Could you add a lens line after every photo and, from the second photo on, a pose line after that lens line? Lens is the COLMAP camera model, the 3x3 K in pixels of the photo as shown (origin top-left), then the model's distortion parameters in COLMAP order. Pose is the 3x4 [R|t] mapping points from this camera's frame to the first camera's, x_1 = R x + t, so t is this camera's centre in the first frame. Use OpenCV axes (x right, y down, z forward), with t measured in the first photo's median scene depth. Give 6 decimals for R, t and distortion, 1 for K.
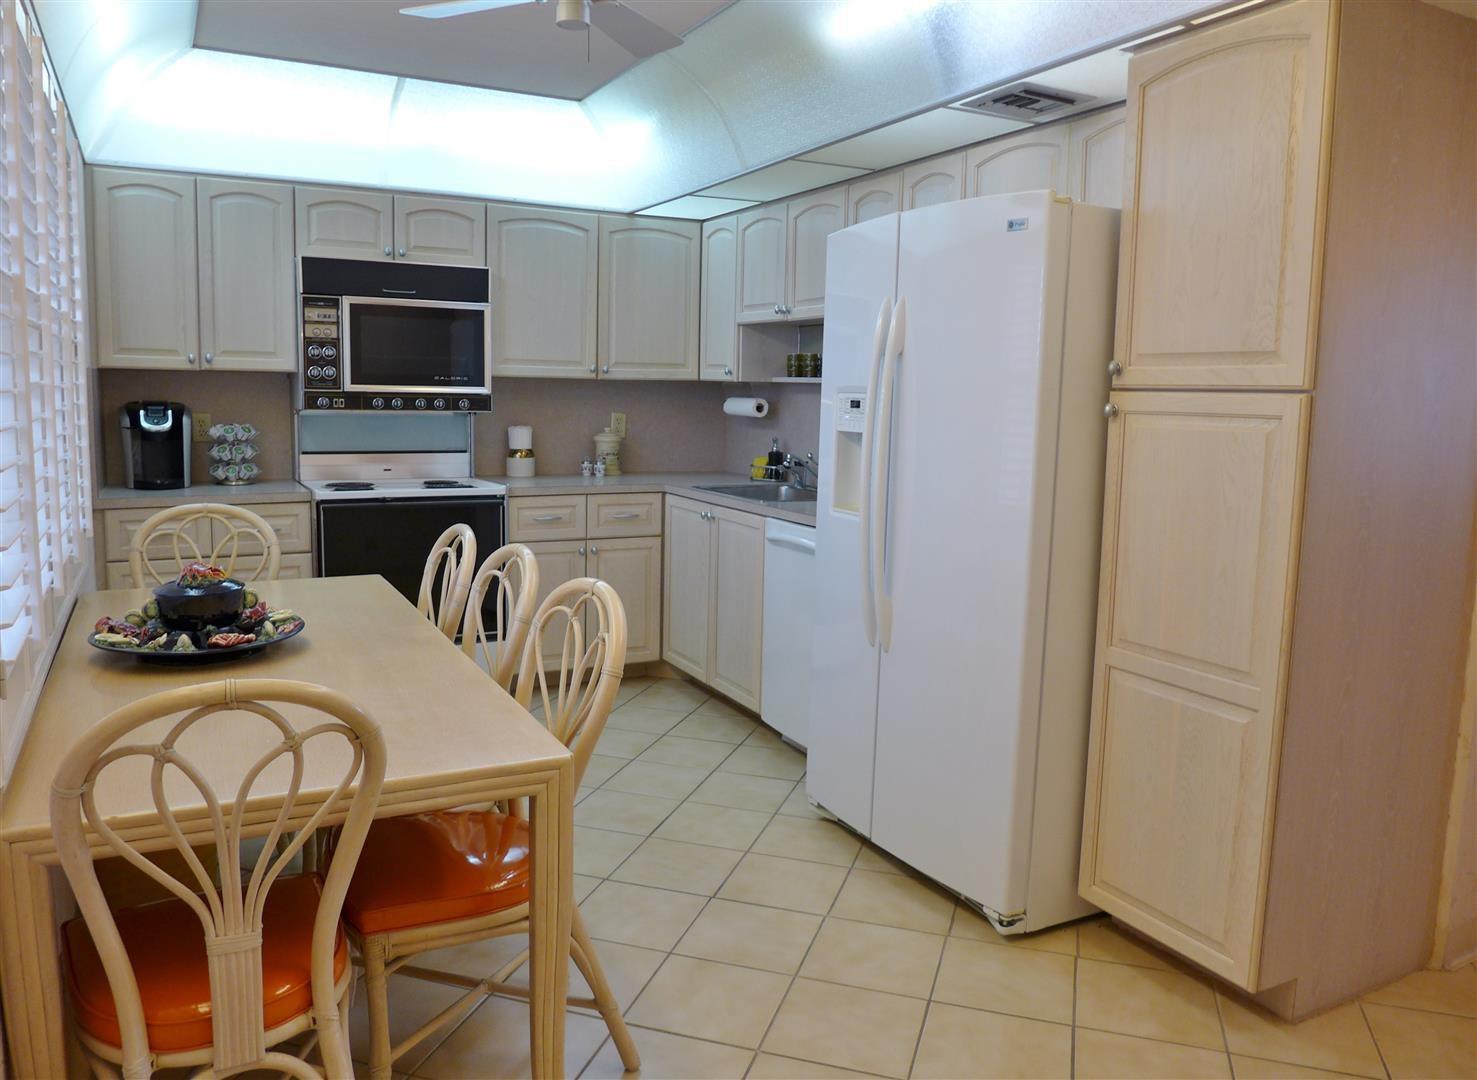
lens RADIAL K [[1096.8, 0, 738.5], [0, 1096.8, 540.0], [0, 0, 1]] dist [-0.003348, -0.003906]
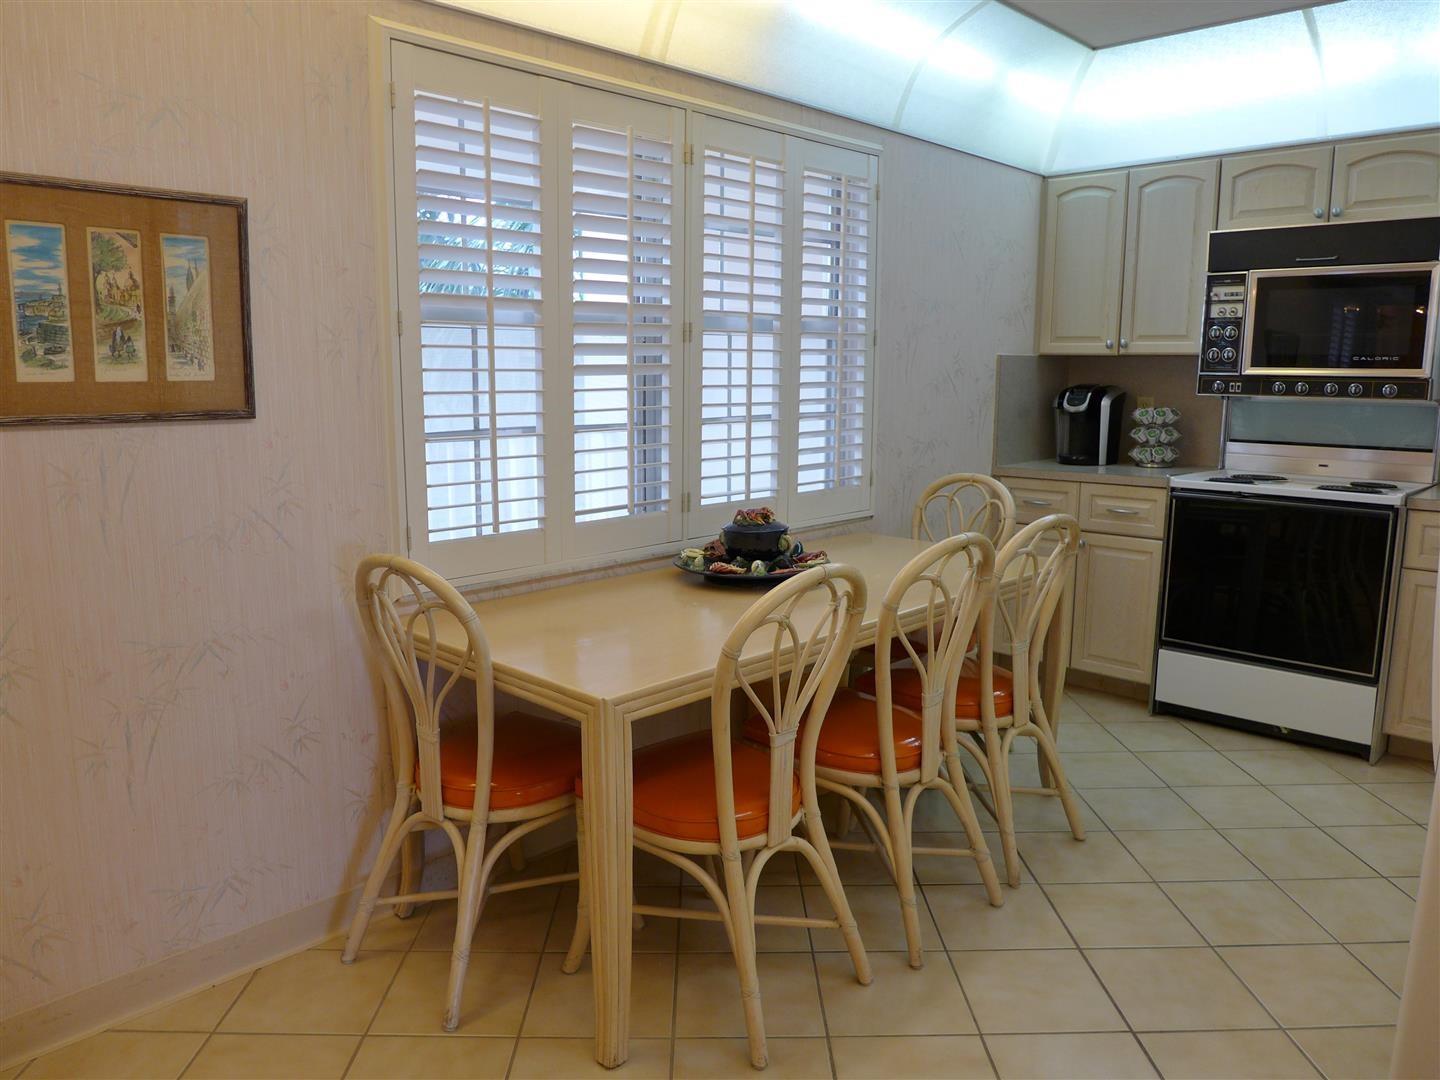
lens RADIAL K [[1057.0, 0, 720.0], [0, 1057.0, 540.0], [0, 0, 1]] dist [-0.025319, -0.000286]
pose [[0.321693, 0.137144, -0.936859, 0.347759], [-0.127452, 0.986722, 0.100679, -0.031815], [0.938227, 0.087016, 0.334901, 0.308984]]
